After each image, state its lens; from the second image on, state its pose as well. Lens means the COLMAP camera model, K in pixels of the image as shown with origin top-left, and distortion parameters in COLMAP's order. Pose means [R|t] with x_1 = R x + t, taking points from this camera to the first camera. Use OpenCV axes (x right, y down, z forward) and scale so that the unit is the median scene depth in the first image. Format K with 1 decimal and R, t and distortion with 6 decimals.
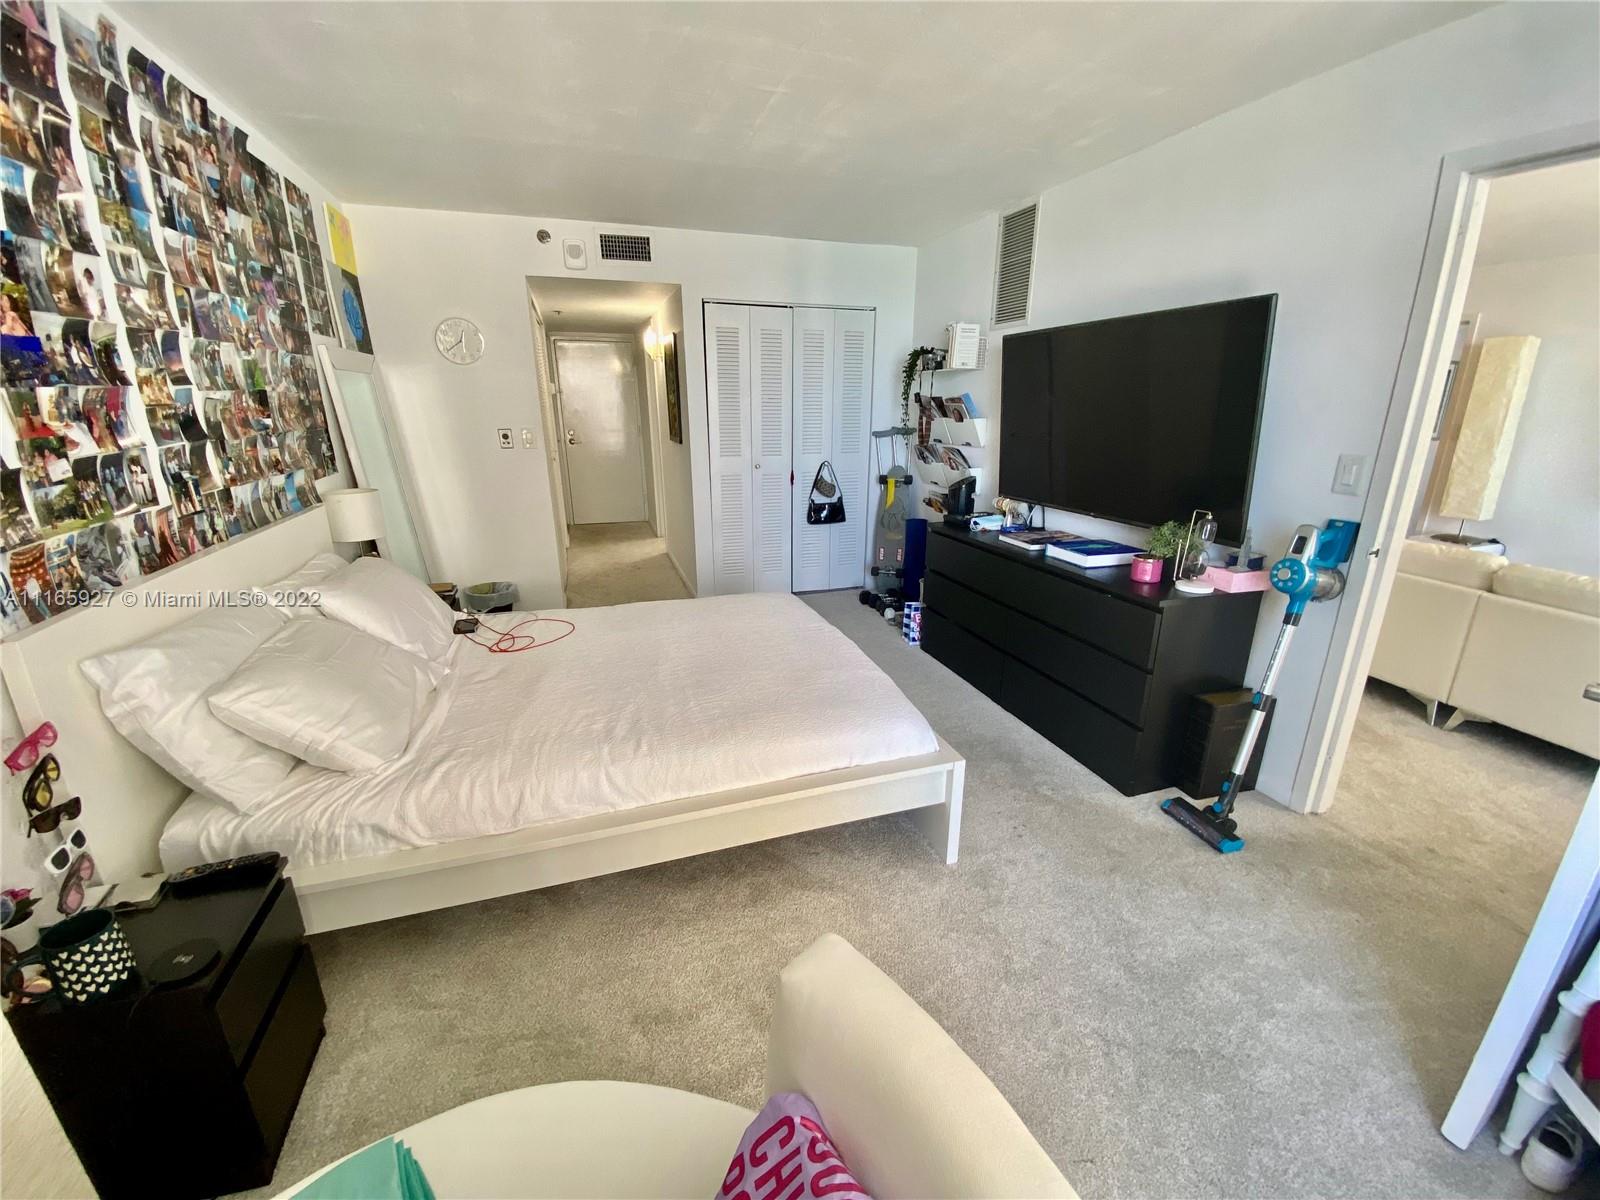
lens RADIAL K [[645.2, 0, 805.3], [0, 645.2, 593.0], [0, 0, 1]] dist [-0.013188, -0.003011]
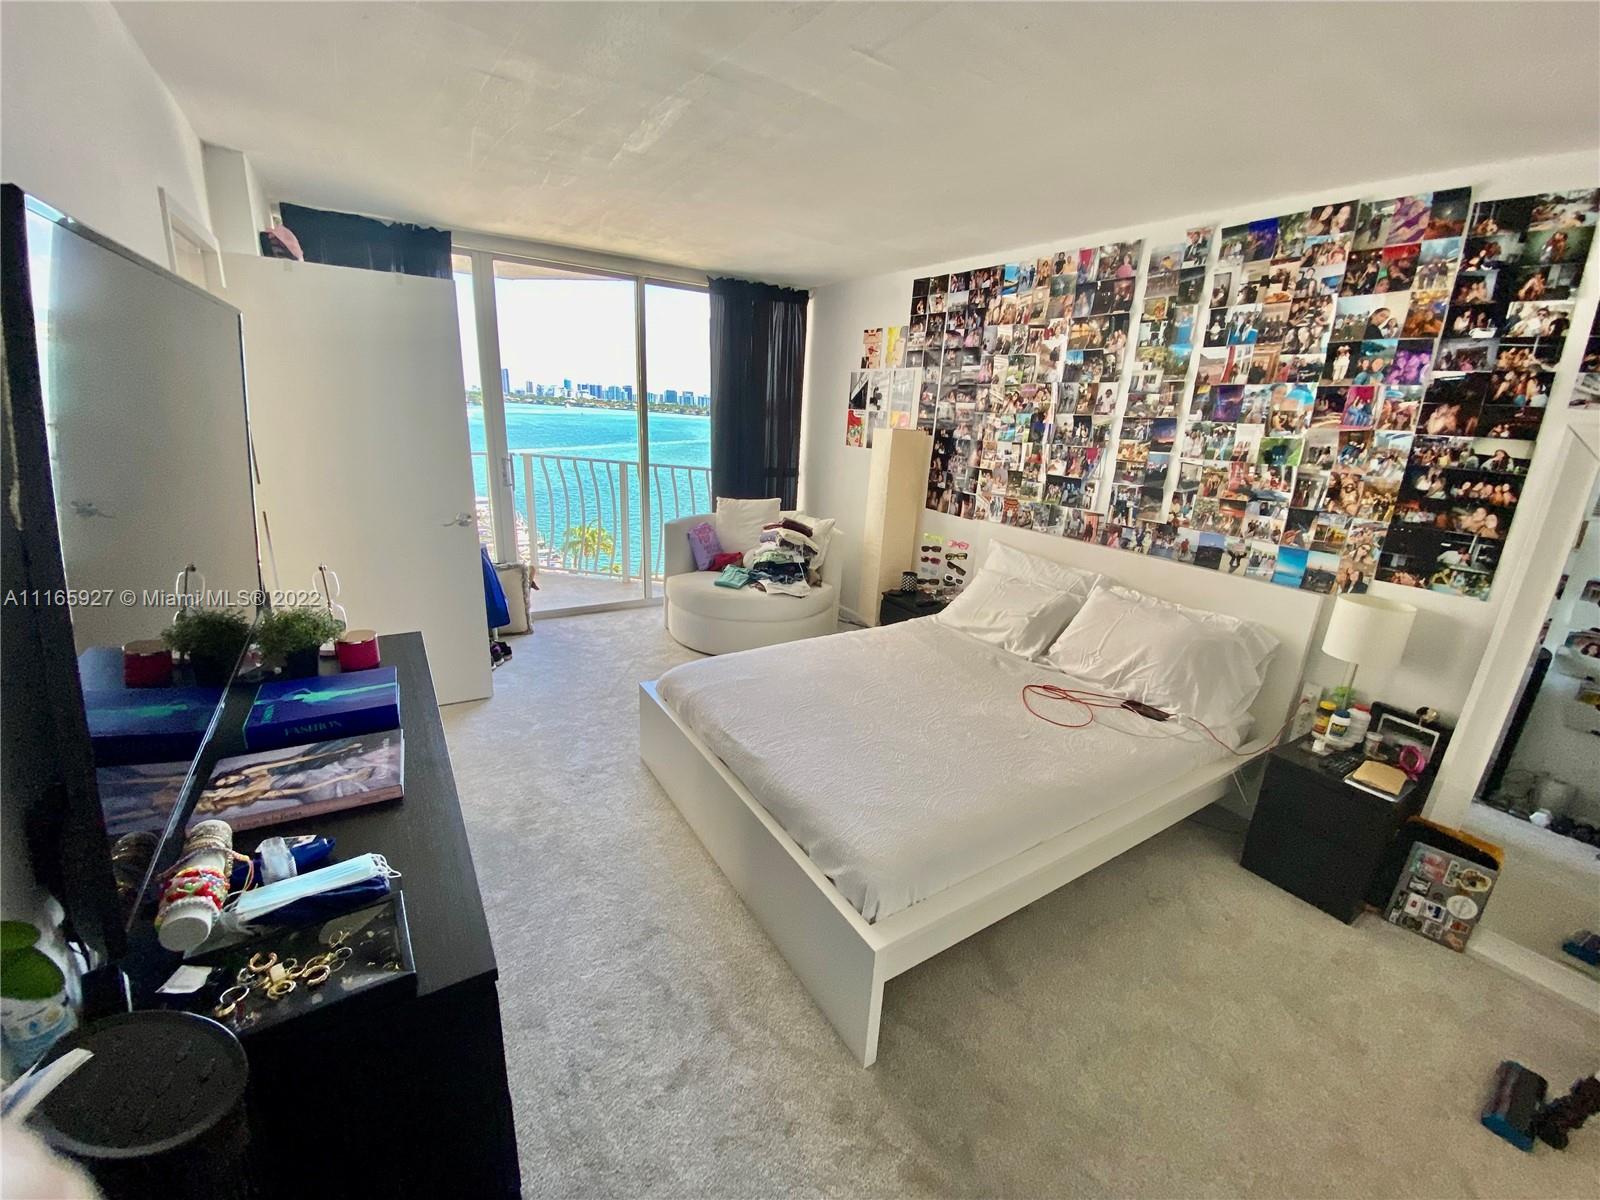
lens RADIAL K [[645.2, 0, 806.5], [0, 645.2, 600.9], [0, 0, 1]] dist [-0.013188, -0.003011]
pose [[-0.965988, 0.025690, -0.257307, 0.271917], [-0.122989, 0.829653, 0.544563, -0.797407], [0.227466, 0.557688, -0.798276, 2.328641]]
